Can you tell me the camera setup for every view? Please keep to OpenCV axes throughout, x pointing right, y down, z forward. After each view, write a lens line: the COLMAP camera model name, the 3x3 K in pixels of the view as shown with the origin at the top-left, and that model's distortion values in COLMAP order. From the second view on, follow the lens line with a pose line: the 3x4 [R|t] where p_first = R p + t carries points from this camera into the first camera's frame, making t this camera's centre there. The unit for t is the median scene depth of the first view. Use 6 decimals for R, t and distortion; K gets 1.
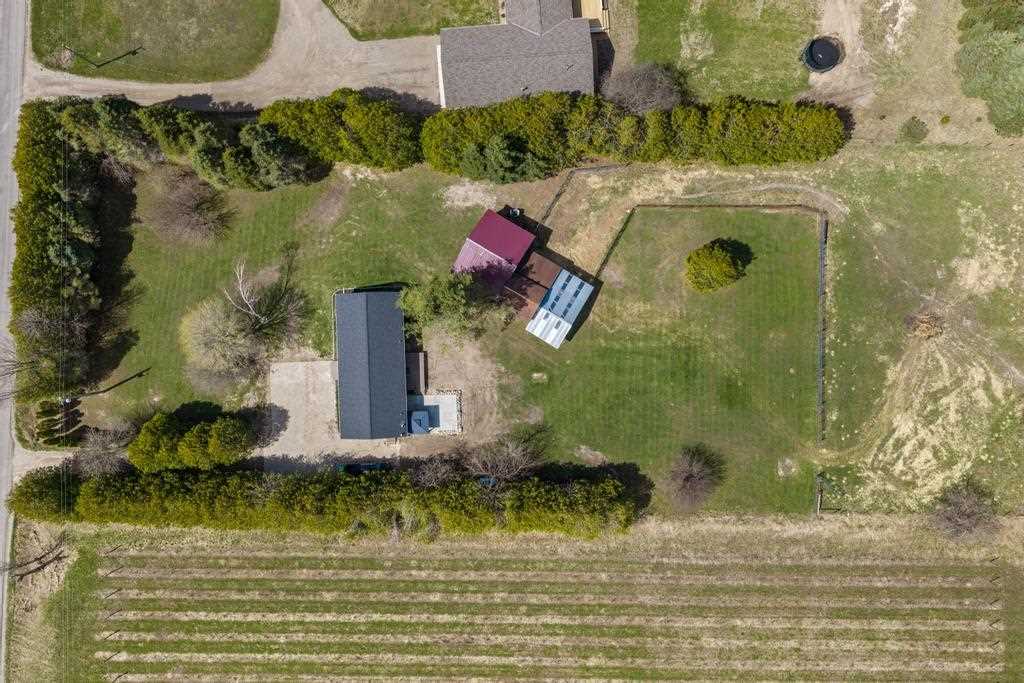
lens RADIAL K [[851.6, 0, 511.9], [0, 851.6, 342.6], [0, 0, 1]] dist [0.025479, -0.042964]
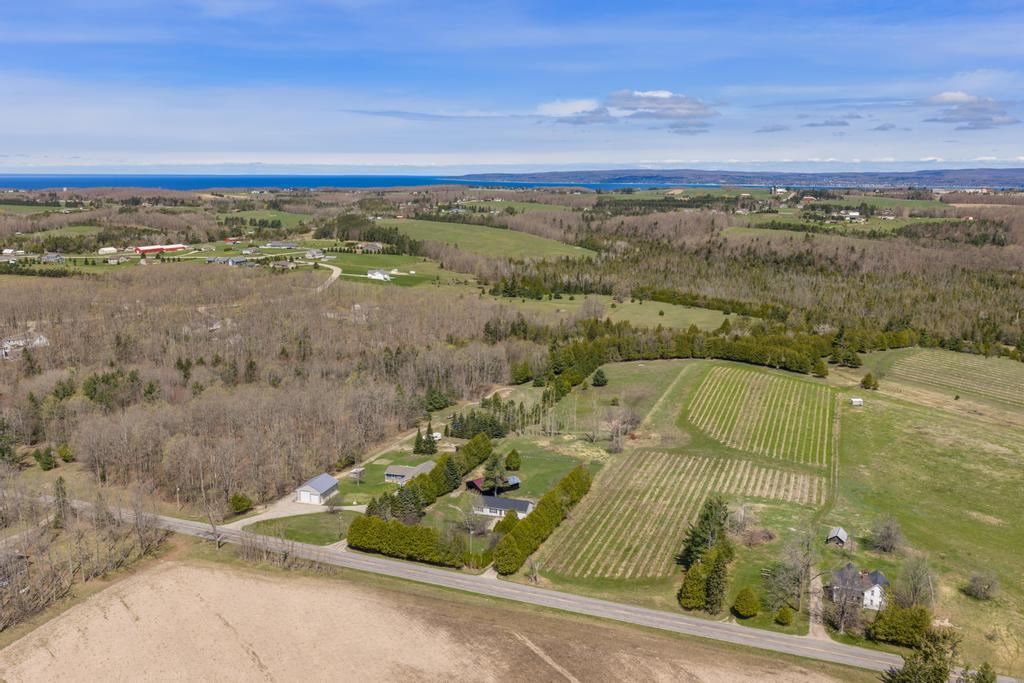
lens RADIAL K [[851.6, 0, 510.1], [0, 851.6, 340.5], [0, 0, 1]] dist [0.025479, -0.042964]
pose [[0.347782, -0.169568, 0.922114, -2.390943], [0.937479, 0.076959, -0.339426, 0.861672], [-0.013409, 0.982509, 0.185731, 0.035657]]
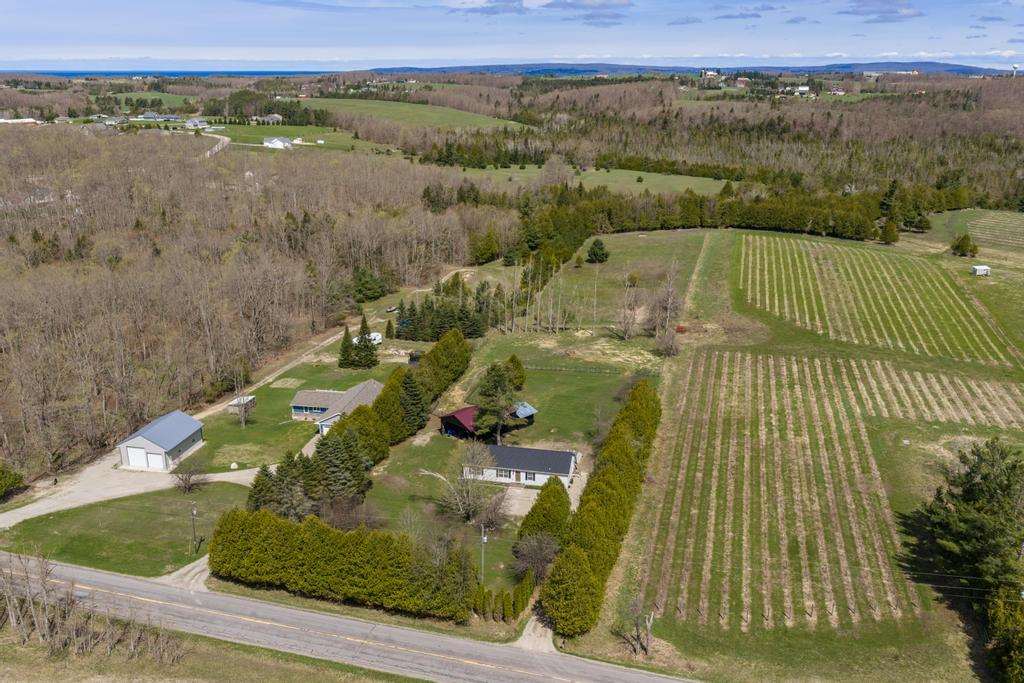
lens RADIAL K [[851.6, 0, 512.7], [0, 851.6, 339.2], [0, 0, 1]] dist [0.025479, -0.042964]
pose [[0.246873, -0.280489, 0.927567, -1.344234], [0.968956, 0.084667, -0.232286, 0.308081], [-0.013381, 0.956116, 0.292684, 0.409566]]
